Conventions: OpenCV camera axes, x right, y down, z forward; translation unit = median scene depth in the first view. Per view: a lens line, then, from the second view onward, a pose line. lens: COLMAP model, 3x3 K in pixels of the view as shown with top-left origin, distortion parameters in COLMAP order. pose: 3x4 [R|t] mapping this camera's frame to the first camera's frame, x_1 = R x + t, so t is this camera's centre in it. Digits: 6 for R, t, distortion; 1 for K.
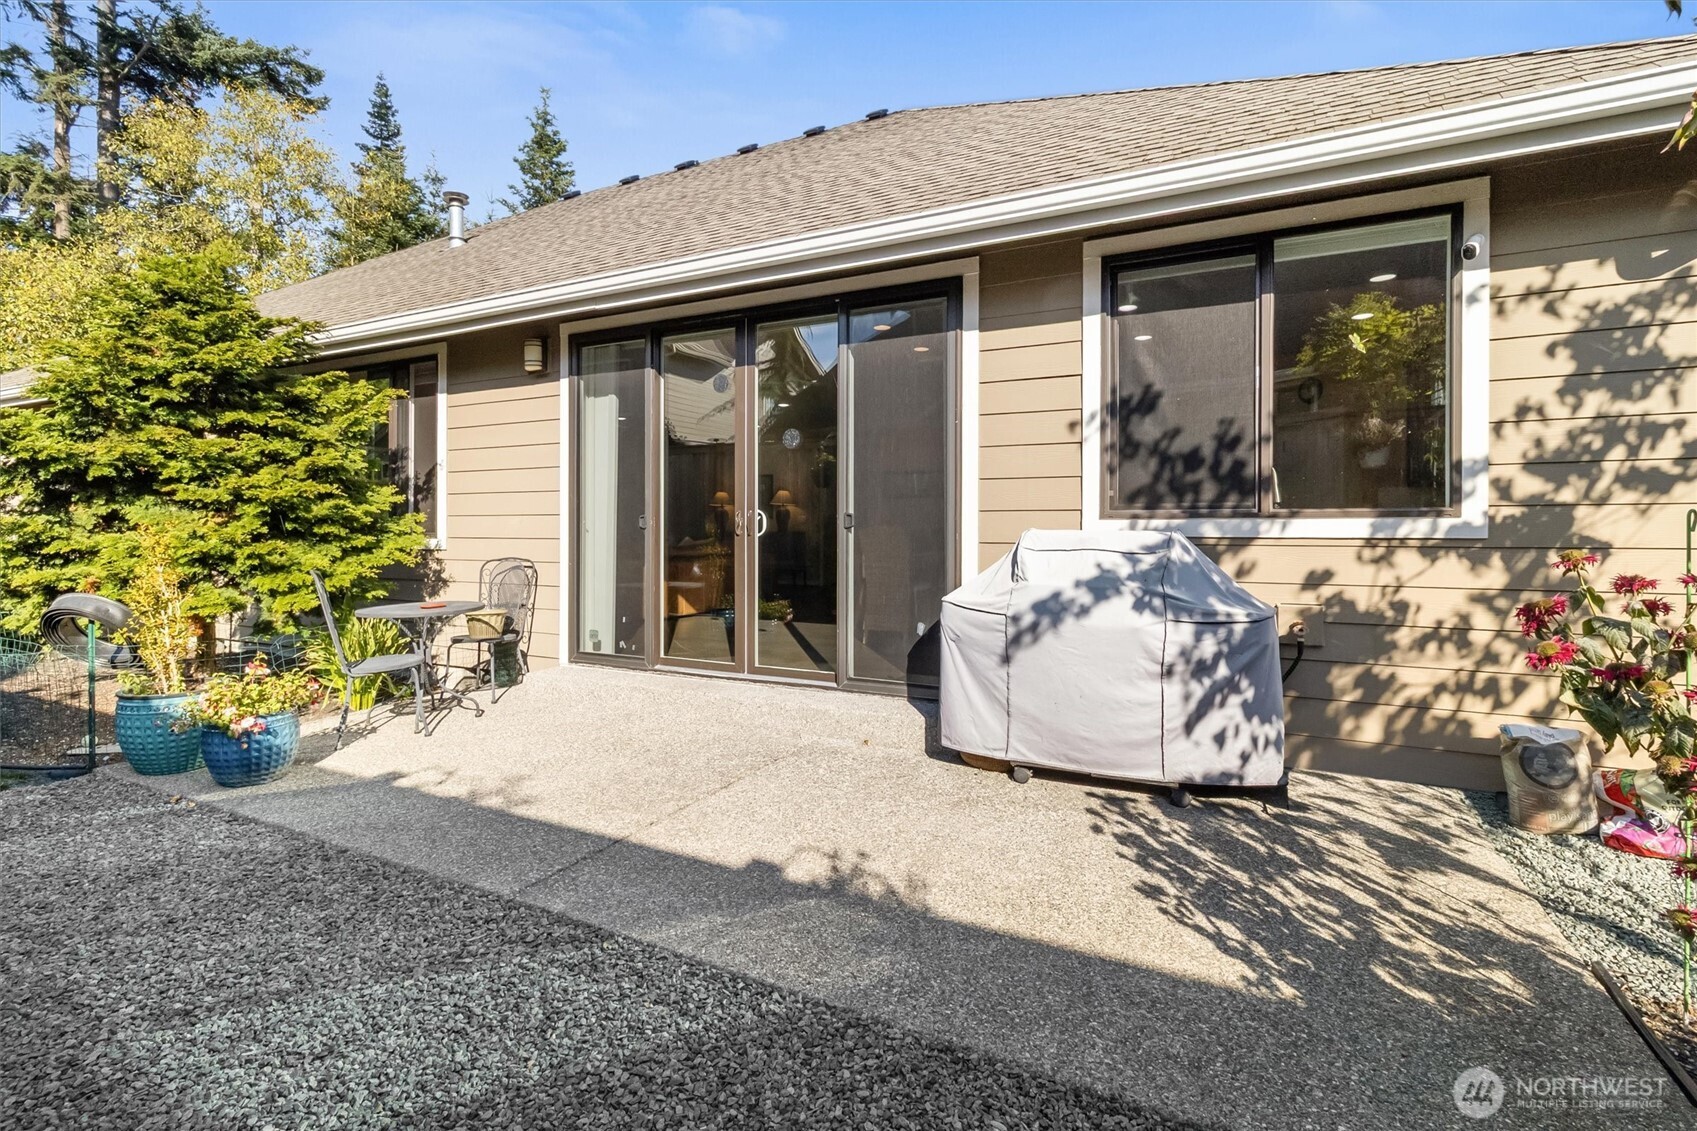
lens RADIAL K [[776.8, 0, 875.2], [0, 776.8, 534.4], [0, 0, 1]] dist [0.003000, -0.000044]
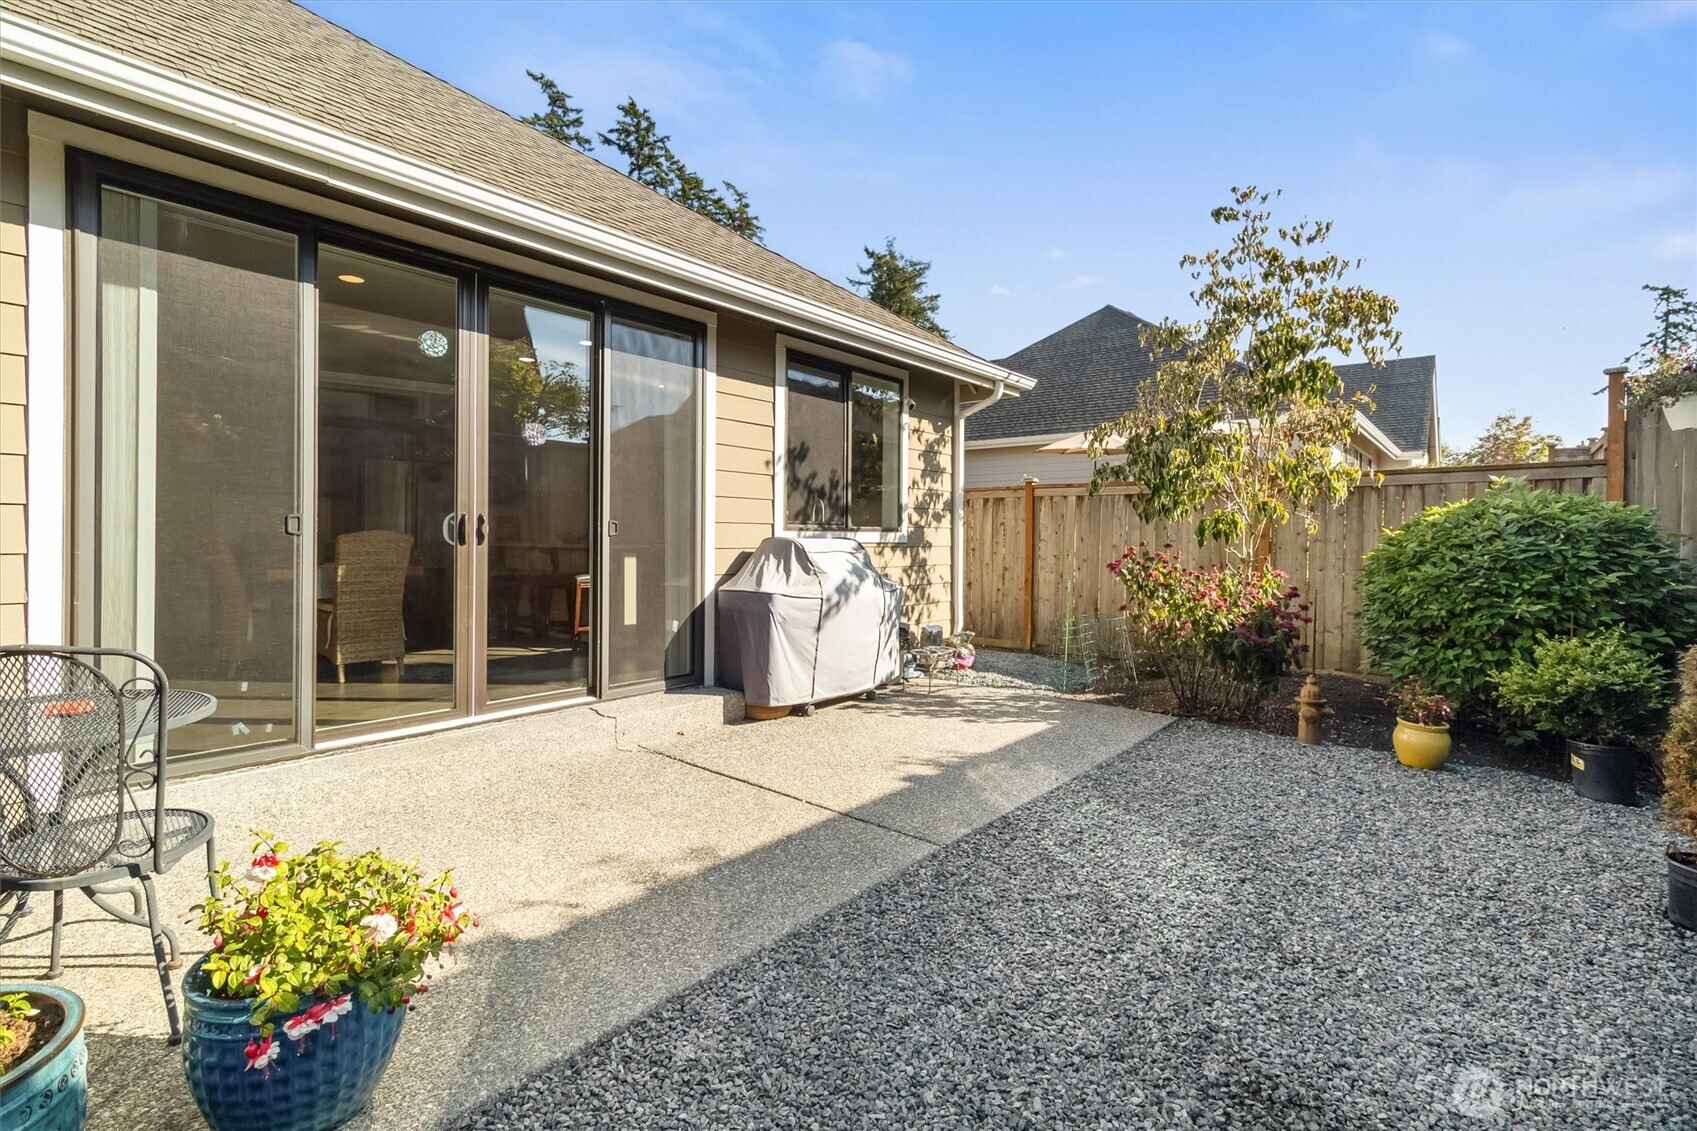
lens RADIAL K [[776.8, 0, 875.2], [0, 776.8, 534.4], [0, 0, 1]] dist [0.003000, -0.000044]
pose [[0.201332, 0.001427, 0.979522, -1.134891], [-0.001382, 0.999998, -0.001172, -0.010580], [-0.979522, -0.001117, 0.201333, 0.574858]]
